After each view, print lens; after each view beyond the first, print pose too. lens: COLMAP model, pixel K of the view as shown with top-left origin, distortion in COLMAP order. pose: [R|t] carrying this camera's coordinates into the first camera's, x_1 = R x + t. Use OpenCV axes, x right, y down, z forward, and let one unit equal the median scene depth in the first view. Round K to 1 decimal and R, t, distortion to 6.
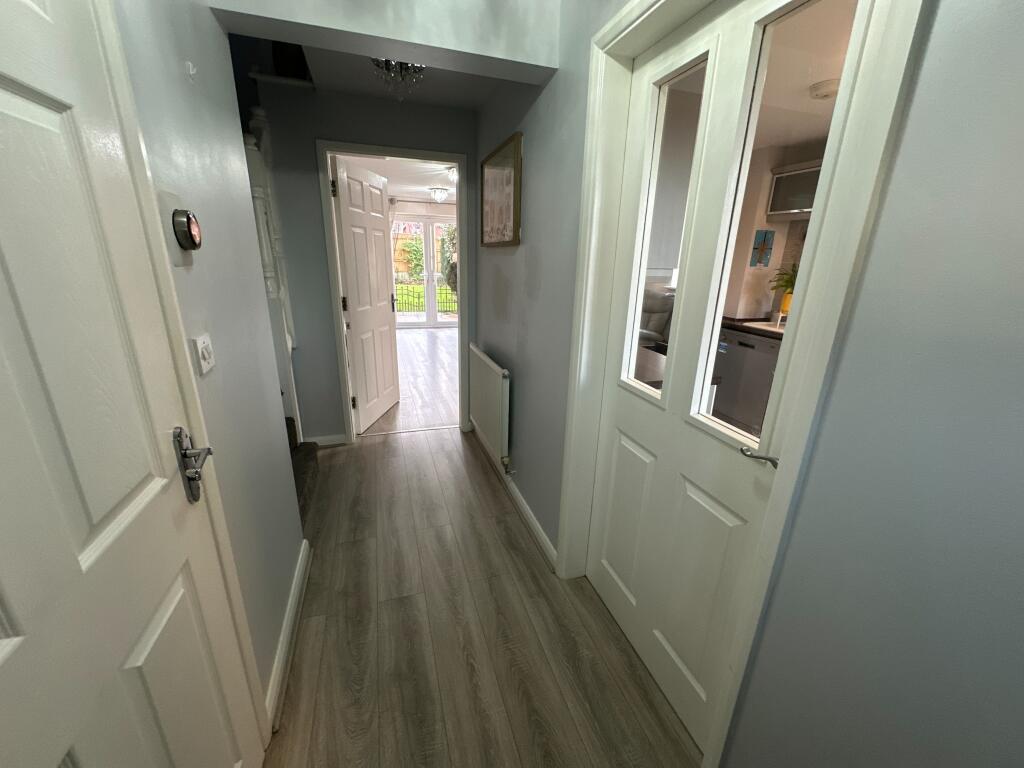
lens RADIAL K [[408.4, 0, 512.0], [0, 408.4, 384.0], [0, 0, 1]] dist [-0.002470, 0.000035]
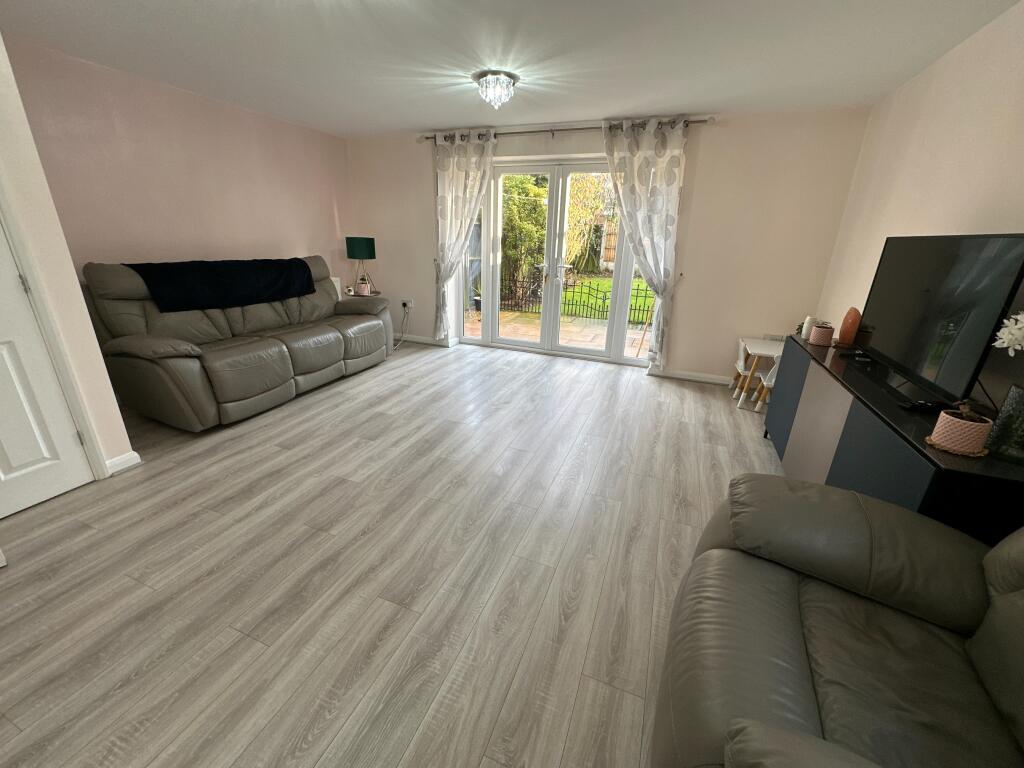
lens RADIAL K [[408.4, 0, 512.0], [0, 408.4, 384.0], [0, 0, 1]] dist [-0.002470, 0.000035]
pose [[0.770941, 0.210290, -0.601189, 0.102321], [-0.198730, 0.976218, 0.086628, -0.099664], [0.605109, 0.052689, 0.794397, 0.359993]]
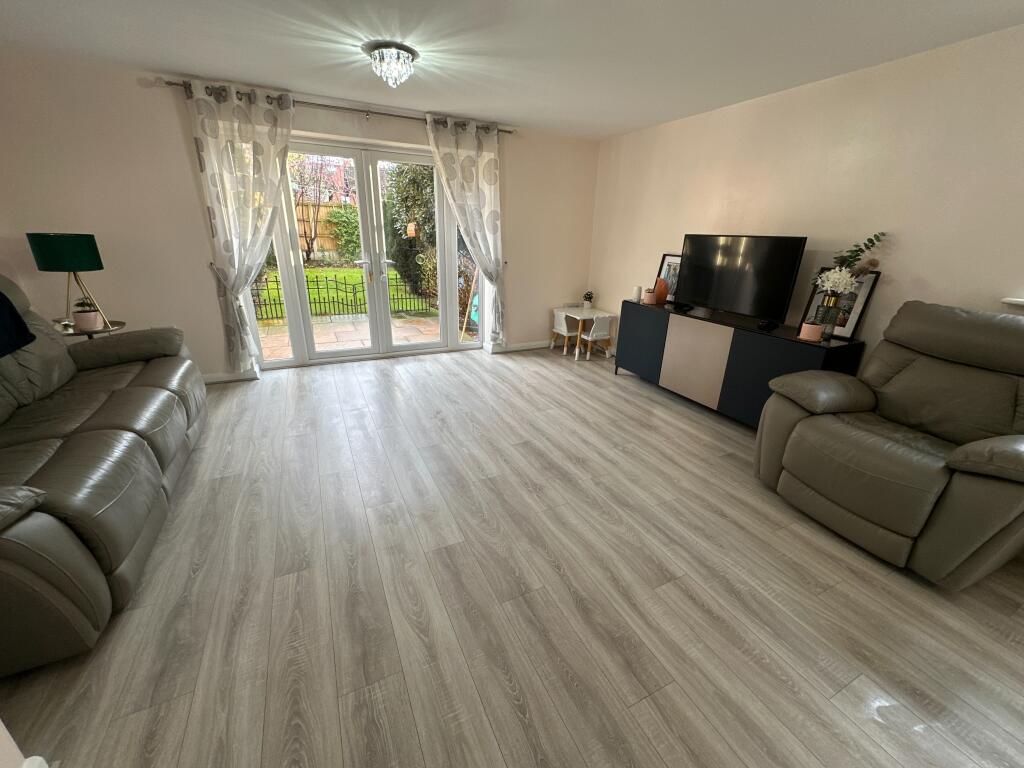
lens RADIAL K [[408.4, 0, 512.0], [0, 408.4, 384.0], [0, 0, 1]] dist [-0.002470, 0.000035]
pose [[0.990237, -0.050552, 0.129906, -0.070179], [0.043238, 0.997350, 0.058517, -0.092684], [-0.132520, -0.052328, 0.989798, 0.310128]]
